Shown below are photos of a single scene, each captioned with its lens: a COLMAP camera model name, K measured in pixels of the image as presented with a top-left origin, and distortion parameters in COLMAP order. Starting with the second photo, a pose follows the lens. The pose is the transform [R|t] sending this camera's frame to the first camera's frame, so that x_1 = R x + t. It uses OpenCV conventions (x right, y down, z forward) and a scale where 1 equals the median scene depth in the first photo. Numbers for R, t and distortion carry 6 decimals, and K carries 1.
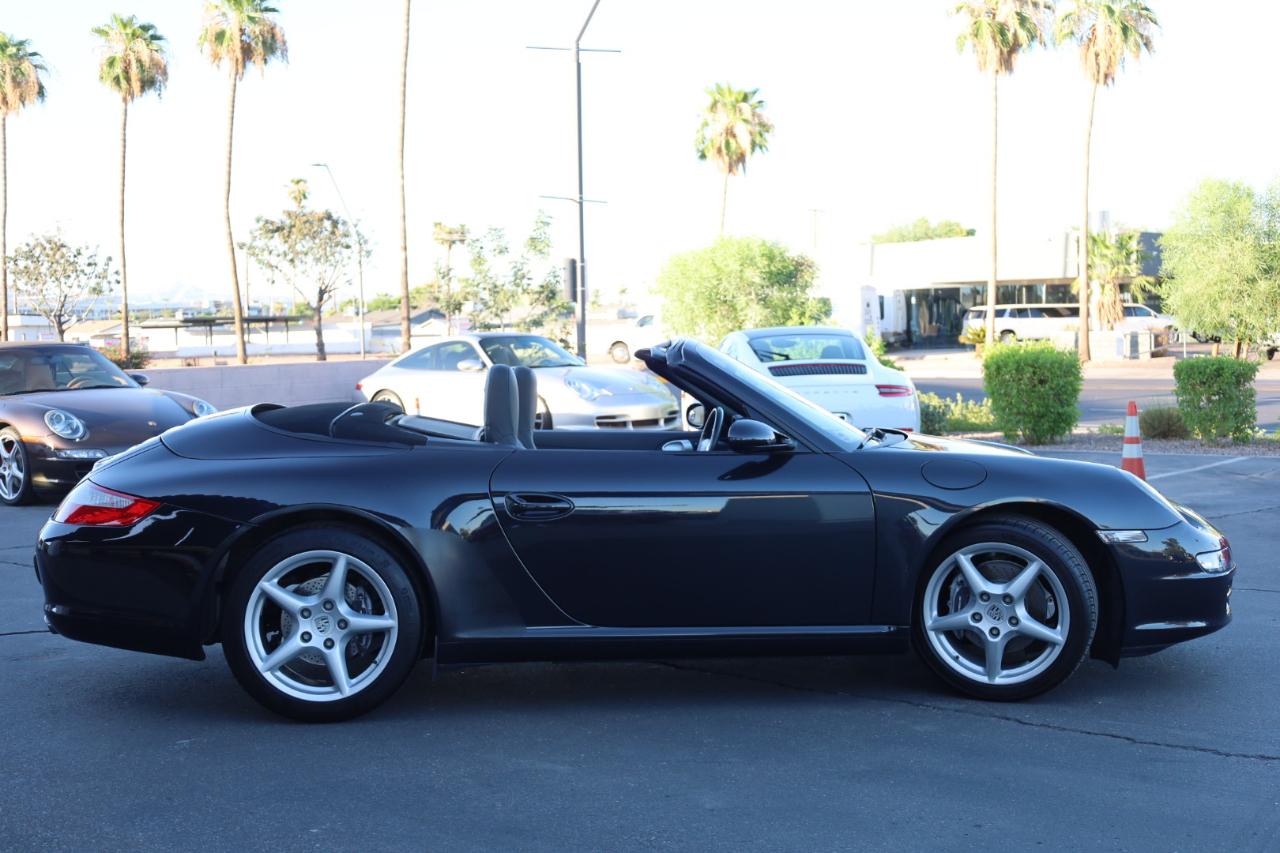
lens RADIAL K [[1706.2, 0, 640.0], [0, 1706.2, 426.5], [0, 0, 1]] dist [0.006071, 0.032750]
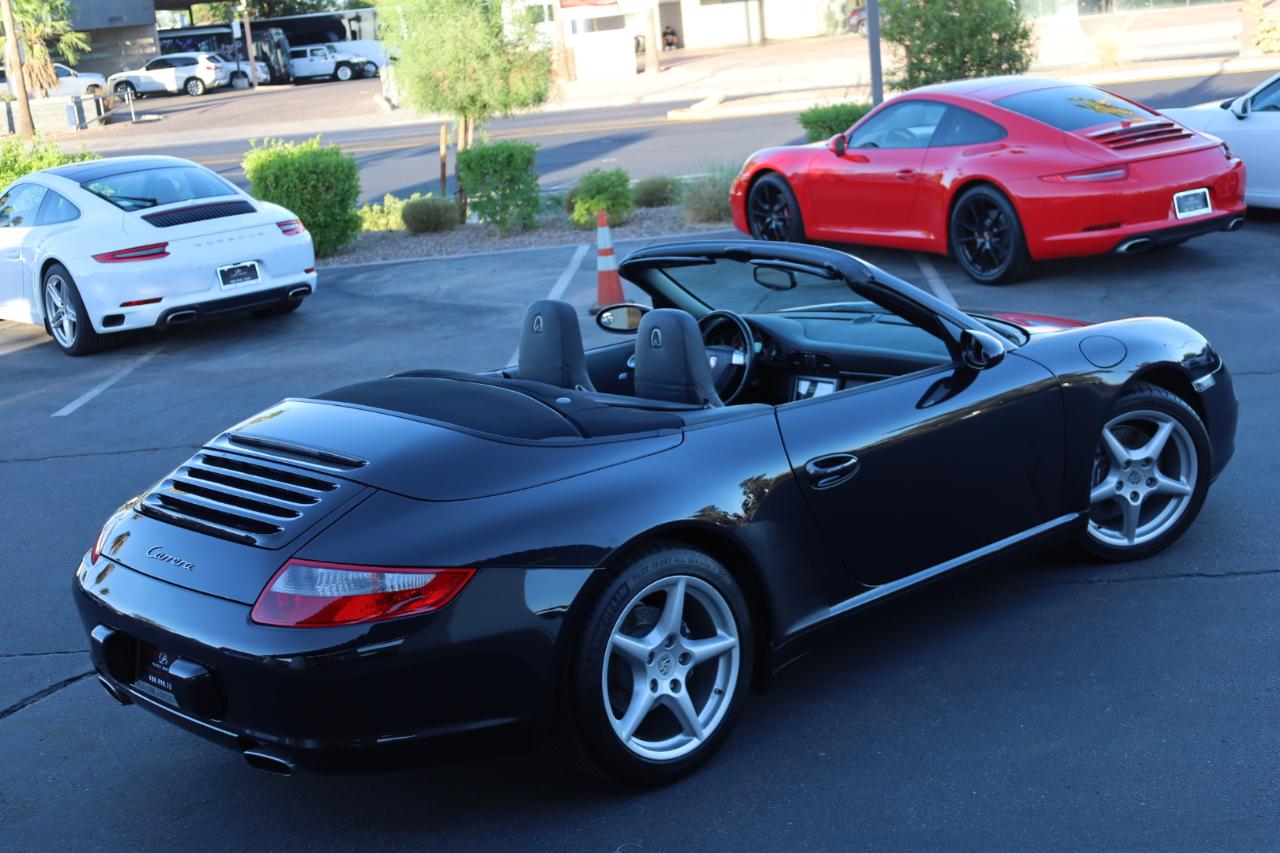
lens RADIAL K [[1843.3, 0, 652.2], [0, 1843.3, 429.5], [0, 0, 1]] dist [0.017527, -0.030718]
pose [[0.783282, -0.194439, 0.590477, -0.667981], [0.112946, 0.978531, 0.172397, -0.143136], [-0.611321, -0.068343, 0.788426, 0.302926]]
